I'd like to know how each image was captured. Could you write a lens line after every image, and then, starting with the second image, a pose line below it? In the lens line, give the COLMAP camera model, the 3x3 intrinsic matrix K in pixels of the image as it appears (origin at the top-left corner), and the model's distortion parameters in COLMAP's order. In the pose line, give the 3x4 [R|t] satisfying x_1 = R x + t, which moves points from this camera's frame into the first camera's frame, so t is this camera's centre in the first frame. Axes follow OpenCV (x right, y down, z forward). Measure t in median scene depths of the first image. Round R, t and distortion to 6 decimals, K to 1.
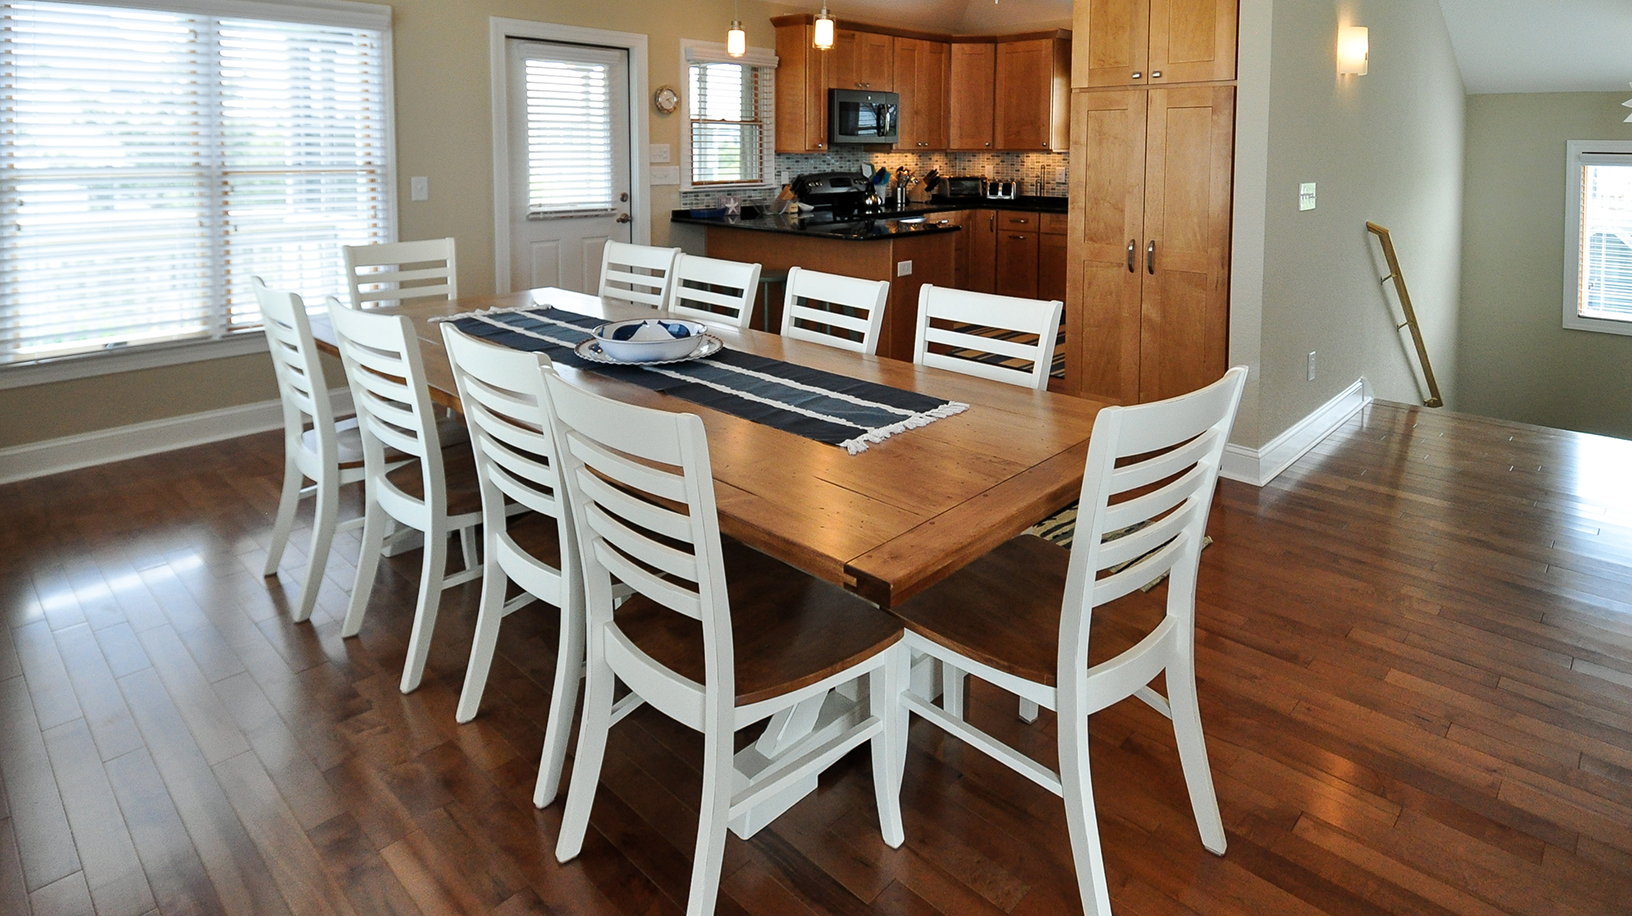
lens RADIAL K [[882.8, 0, 866.8], [0, 882.8, 422.3], [0, 0, 1]] dist [-0.000098, -0.009396]
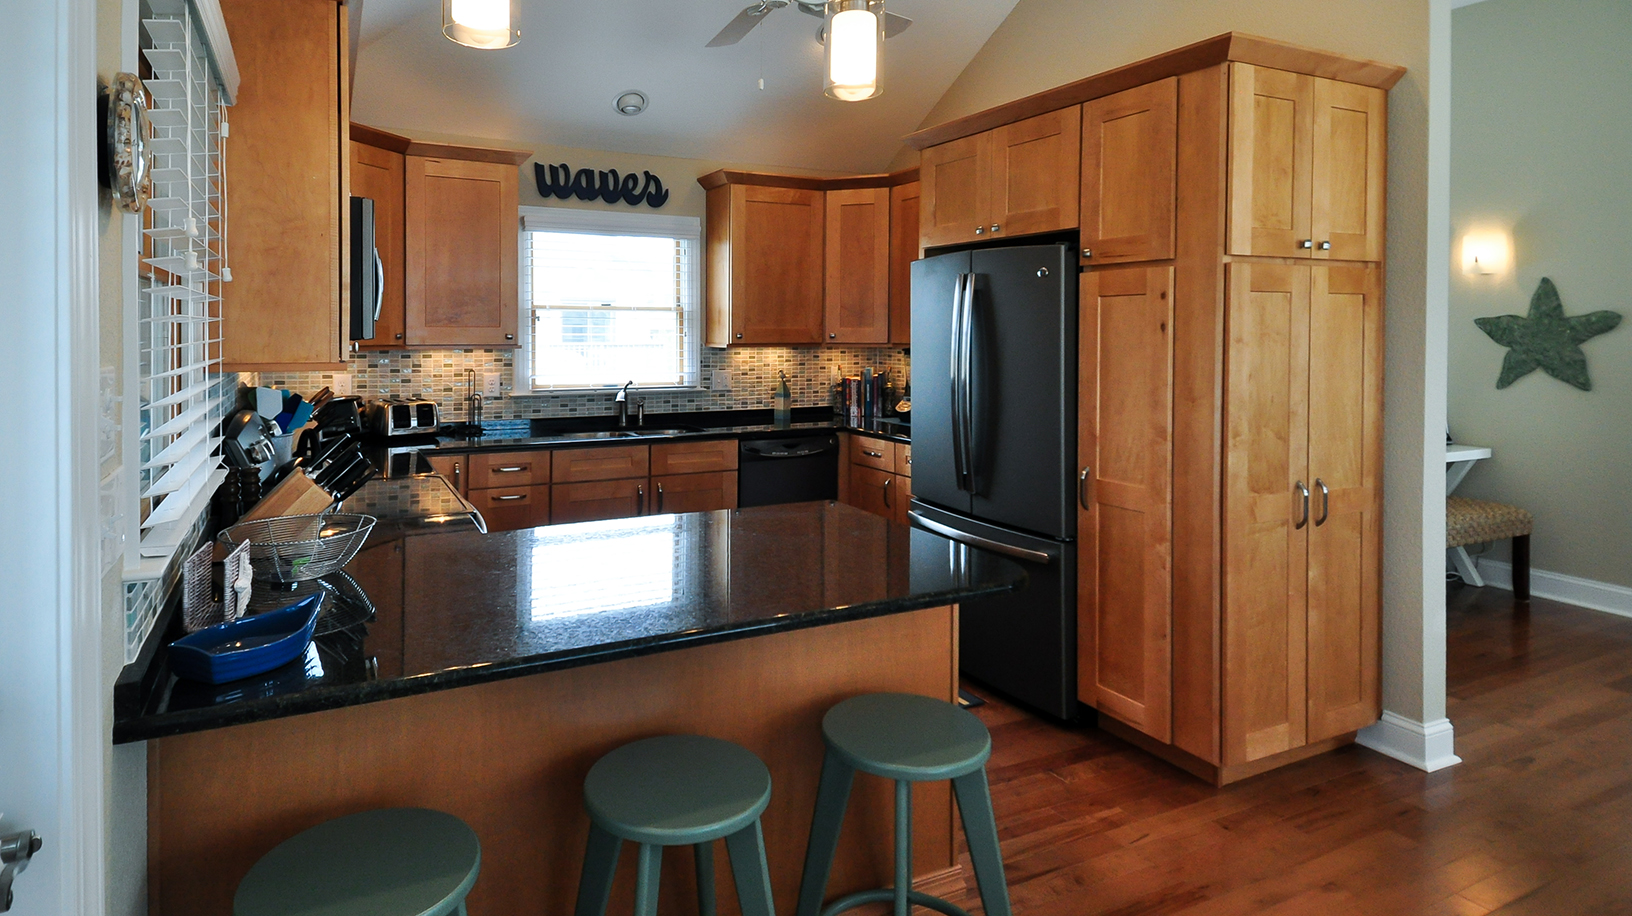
lens RADIAL K [[882.8, 0, 760.4], [0, 882.8, 464.8], [0, 0, 1]] dist [-0.000098, -0.009396]
pose [[0.403667, -0.126613, 0.906103, -0.321414], [0.266776, 0.963629, 0.015804, -0.232190], [-0.875148, 0.235347, 0.422762, 0.735610]]
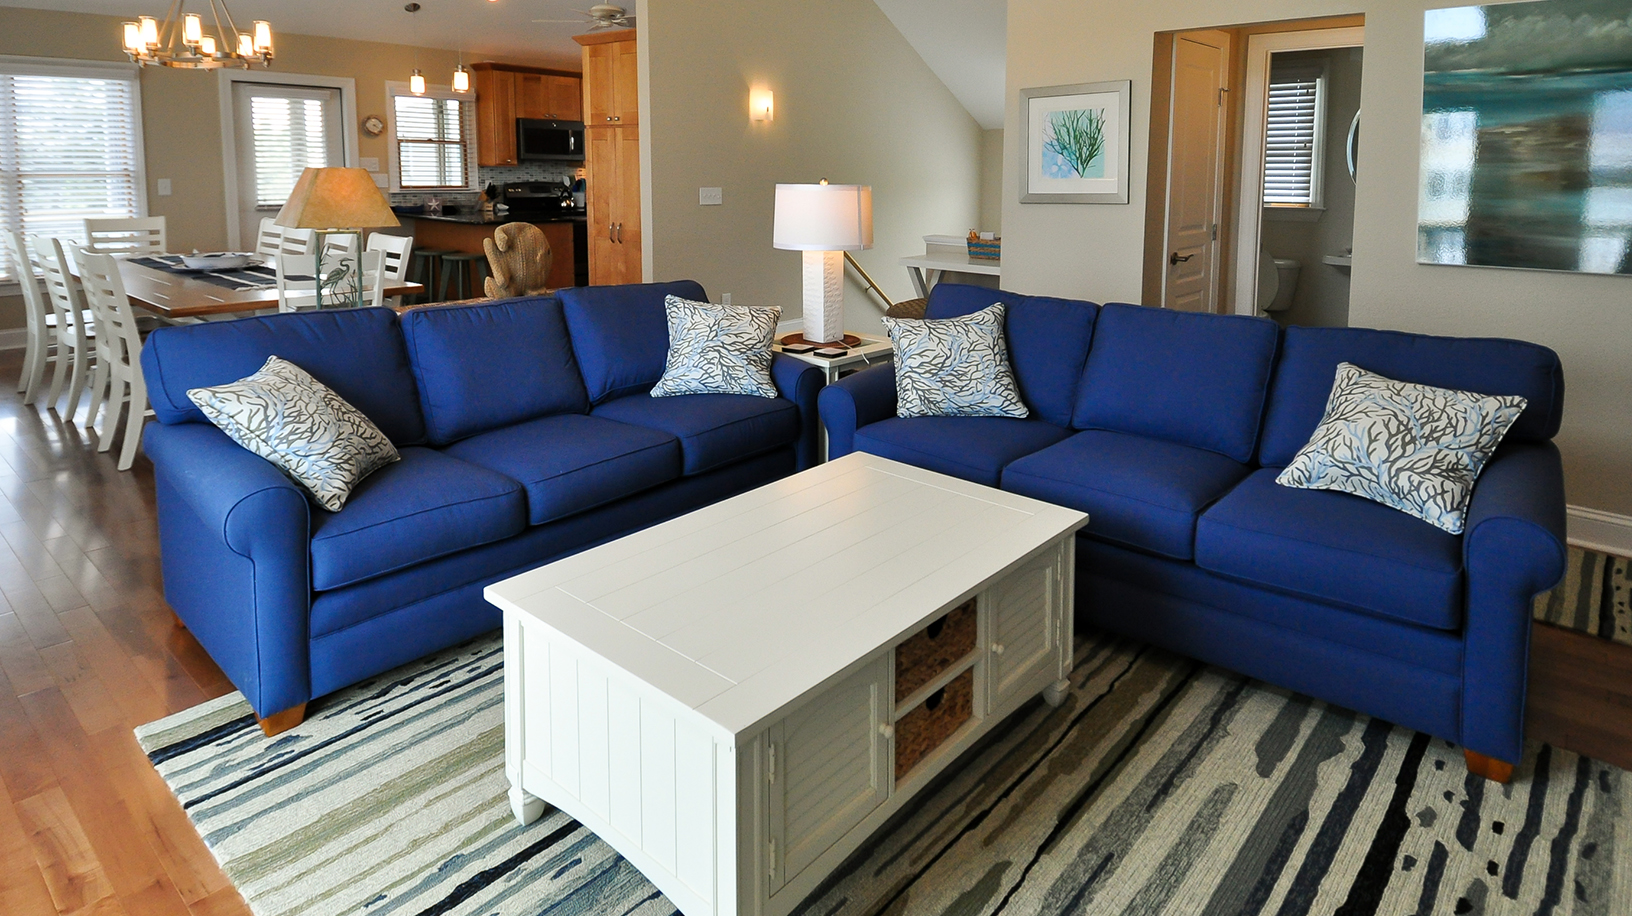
lens RADIAL K [[882.8, 0, 820.7], [0, 882.8, 451.9], [0, 0, 1]] dist [-0.000098, -0.009396]
pose [[0.998635, -0.004091, 0.052062, 0.334248], [0.003361, 0.999895, 0.014105, 0.105042], [-0.052114, -0.013911, 0.998544, -0.346821]]
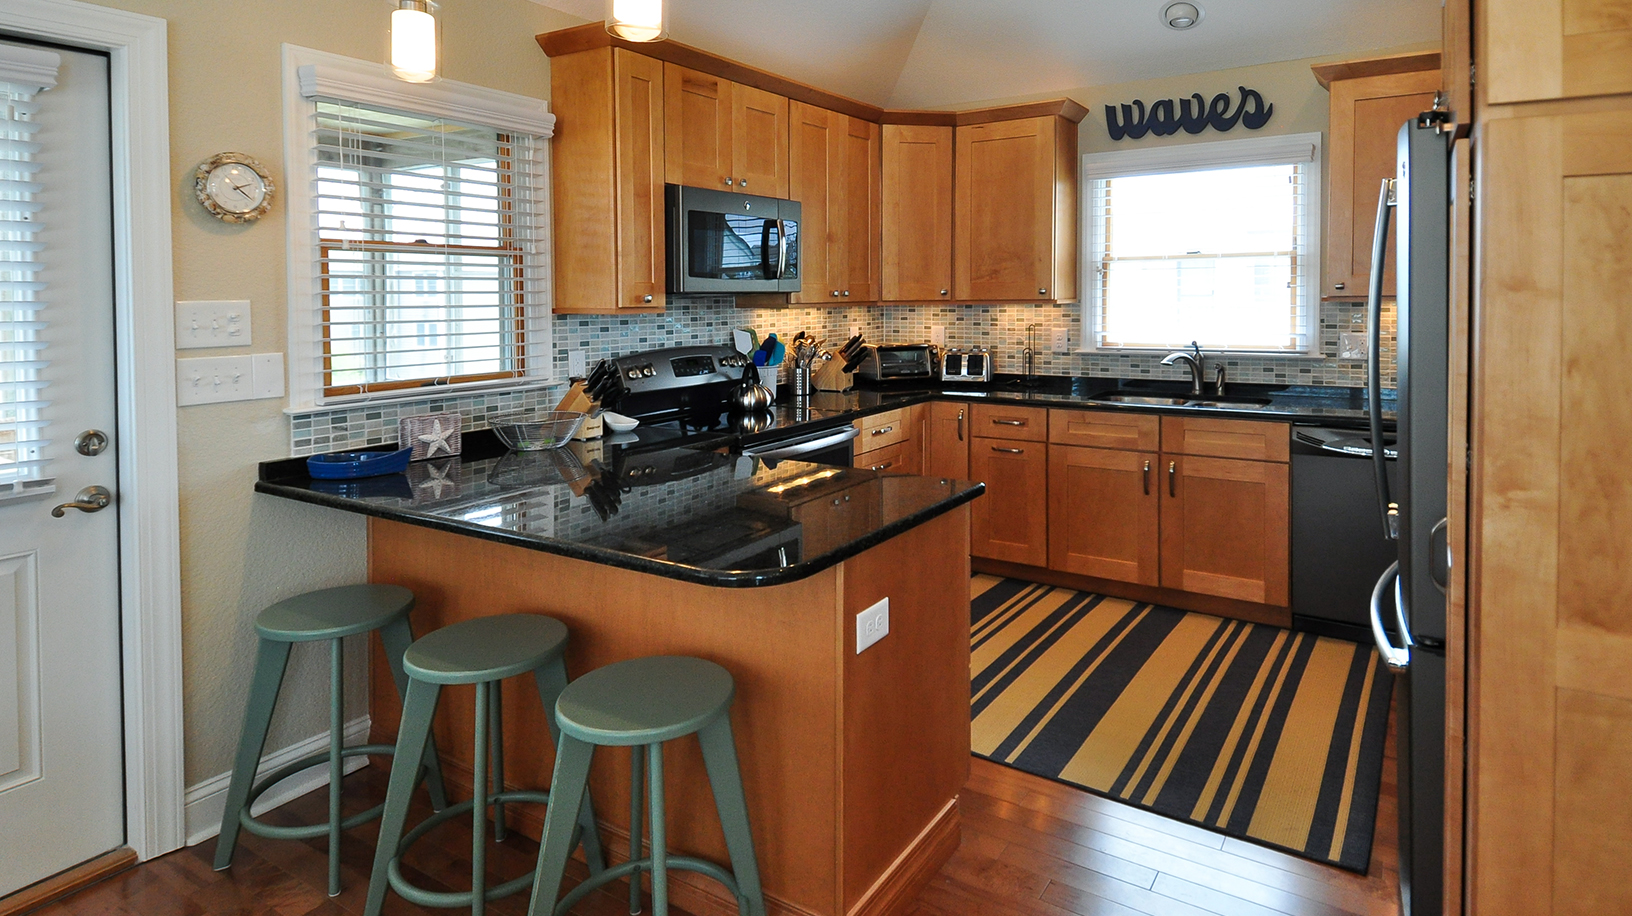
lens RADIAL K [[898.8, 0, 803.8], [0, 898.8, 455.2], [0, 0, 1]] dist [-0.006670, -0.002916]
pose [[0.996008, -0.023493, 0.086118, -0.013106], [0.034103, 0.991710, -0.123887, -0.164185], [-0.082494, 0.126329, 0.988552, 0.517791]]
